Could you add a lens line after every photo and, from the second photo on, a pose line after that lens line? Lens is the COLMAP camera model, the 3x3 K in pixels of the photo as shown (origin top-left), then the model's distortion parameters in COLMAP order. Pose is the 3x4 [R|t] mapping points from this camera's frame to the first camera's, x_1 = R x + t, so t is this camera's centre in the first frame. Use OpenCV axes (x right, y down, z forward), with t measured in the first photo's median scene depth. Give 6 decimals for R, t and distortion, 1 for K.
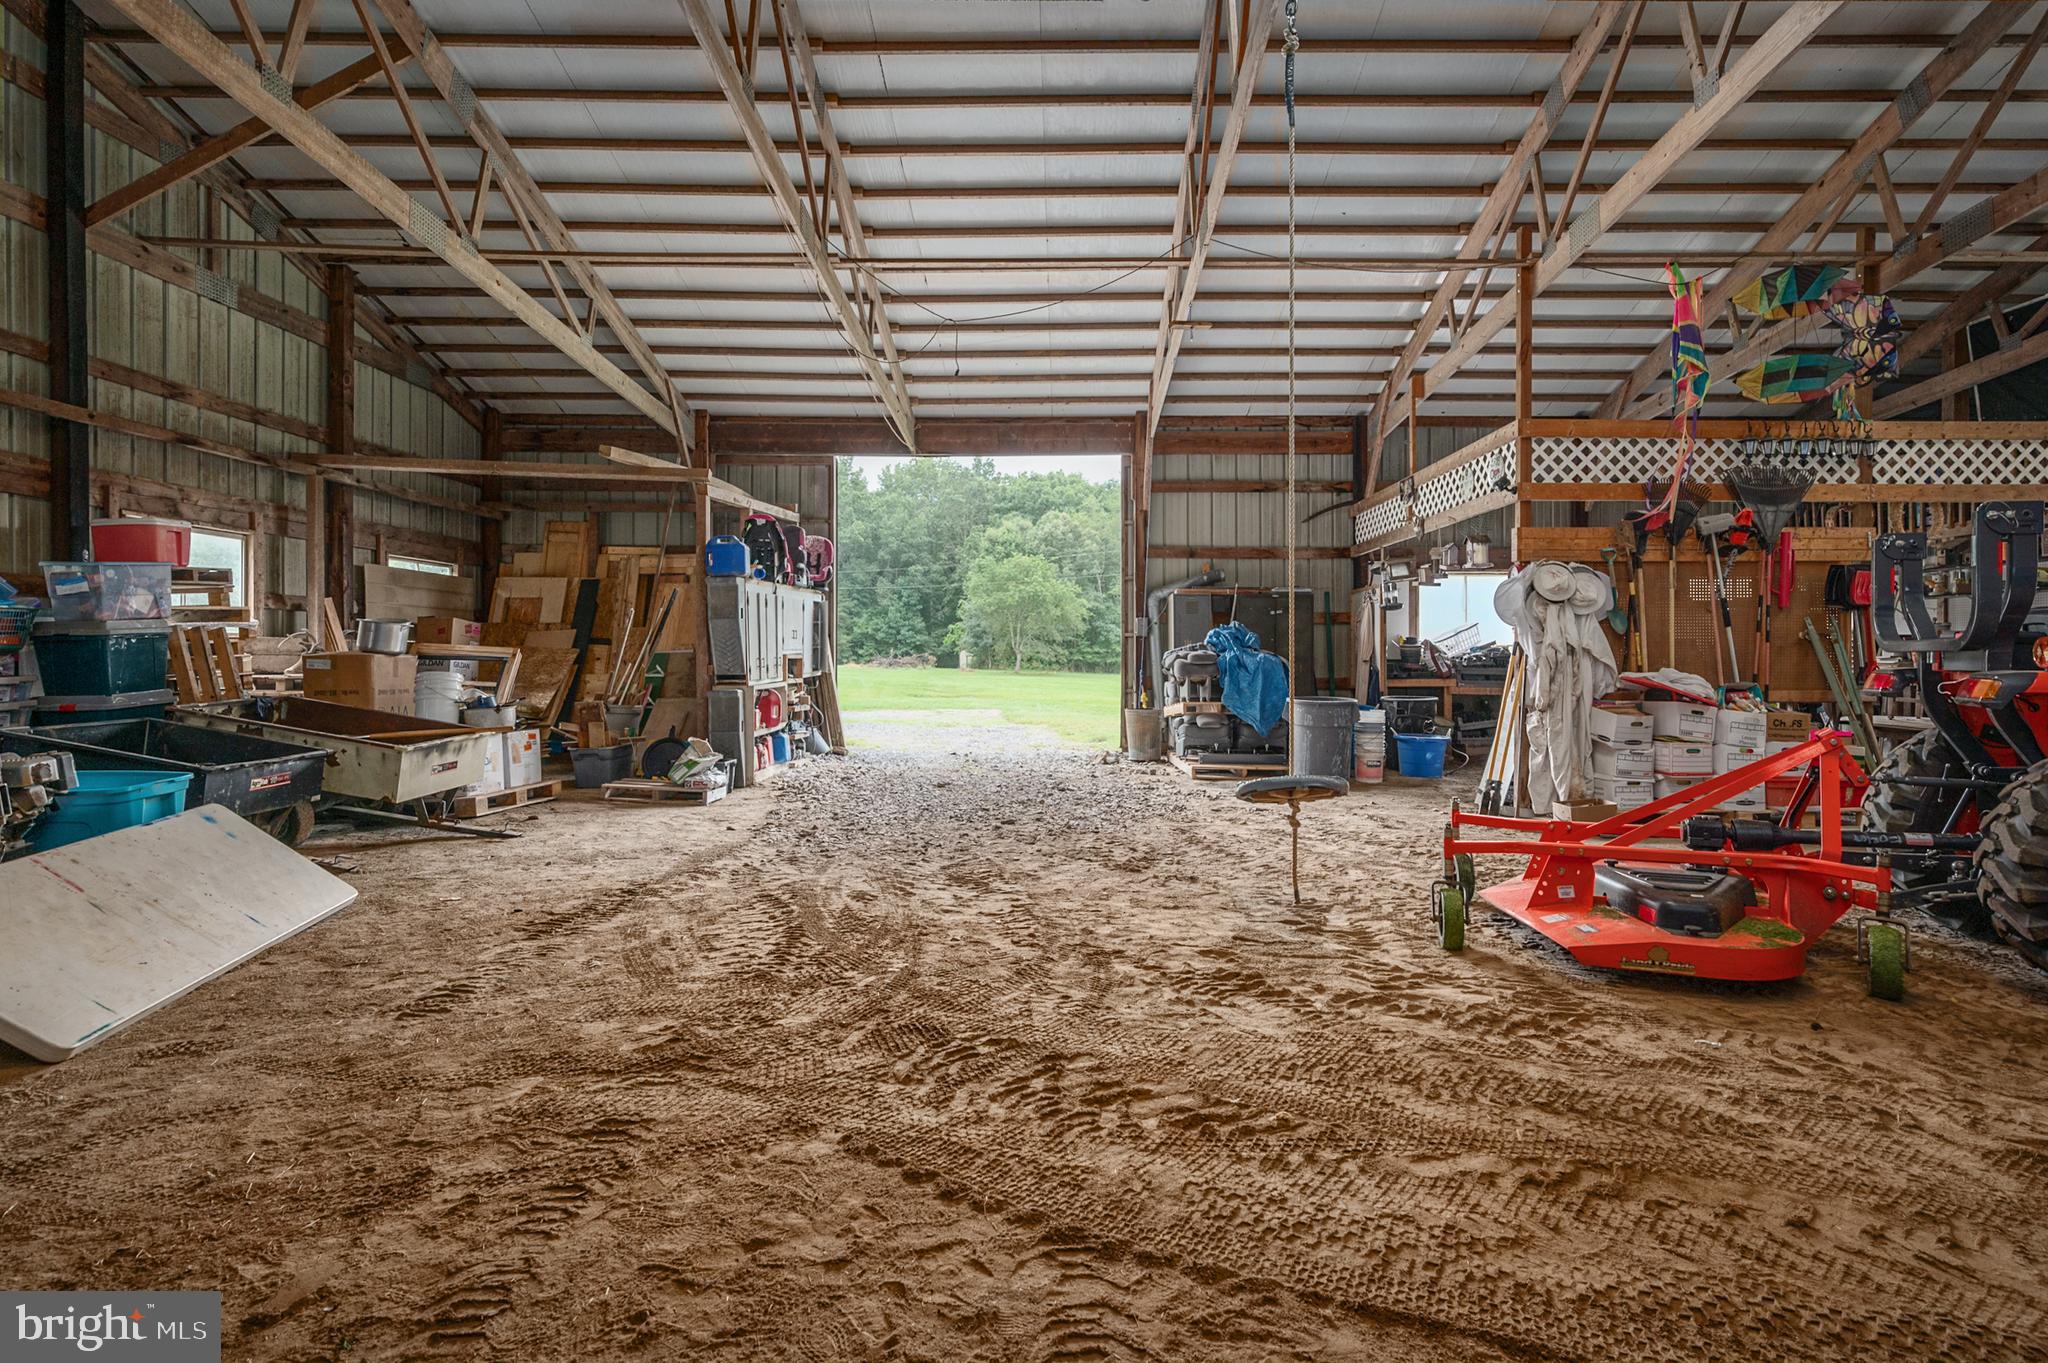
lens RADIAL K [[778.1, 0, 1025.0], [0, 778.1, 649.9], [0, 0, 1]] dist [-0.000421, -0.000022]
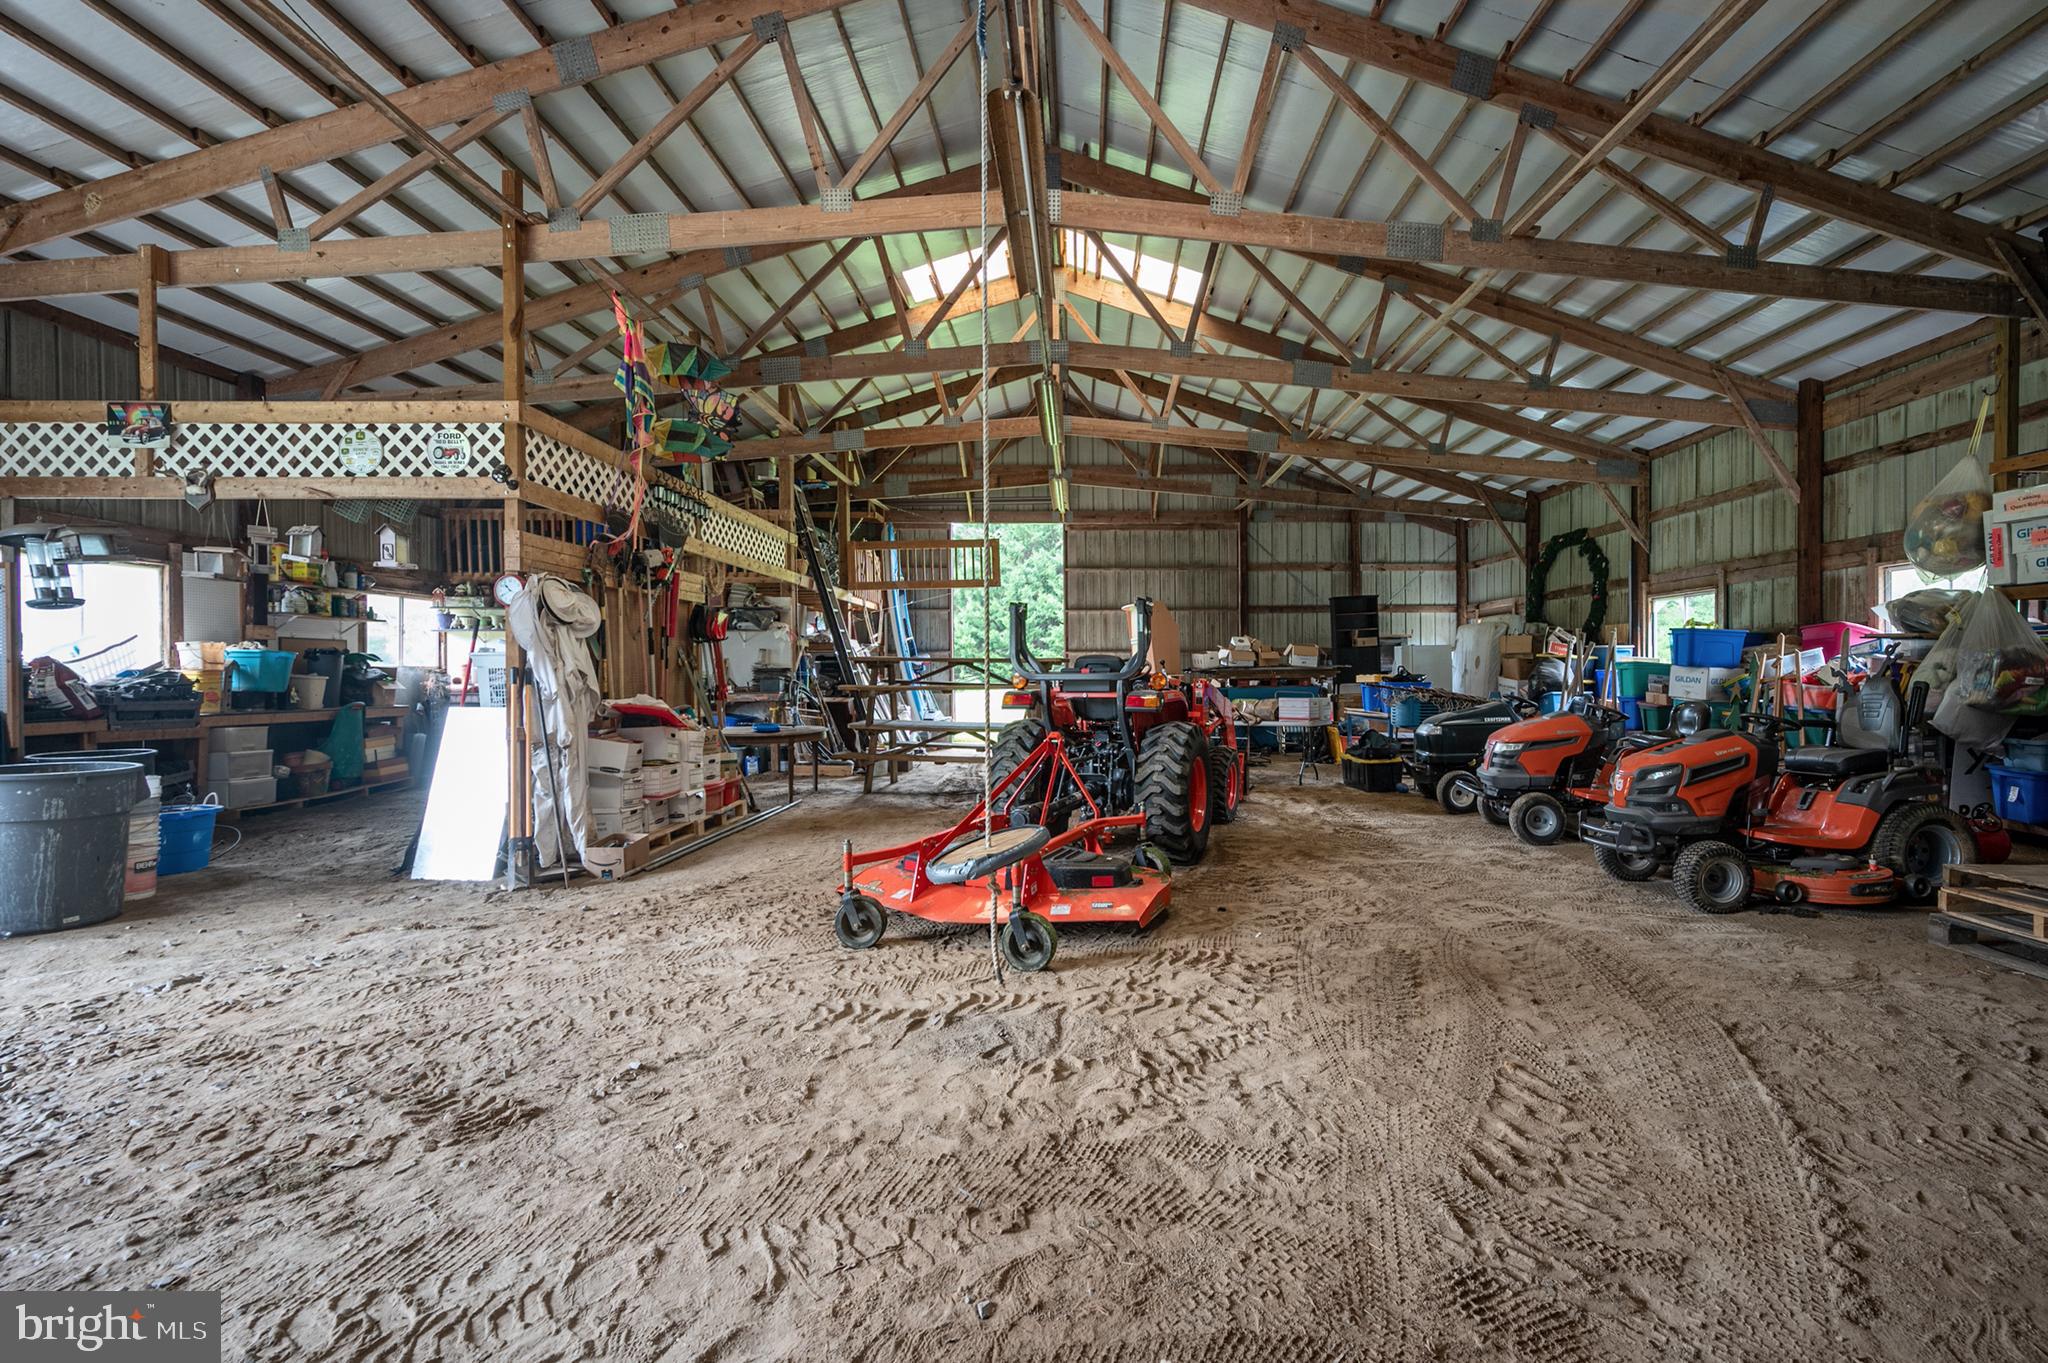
lens RADIAL K [[863.4, 0, 1024.0], [0, 863.4, 681.5], [0, 0, 1]] dist [0.001609, 0.000175]
pose [[0.064061, -0.012456, 0.997868, -0.256046], [0.000157, 0.999922, 0.012472, -0.007191], [-0.997946, -0.000643, 0.064058, 0.397637]]
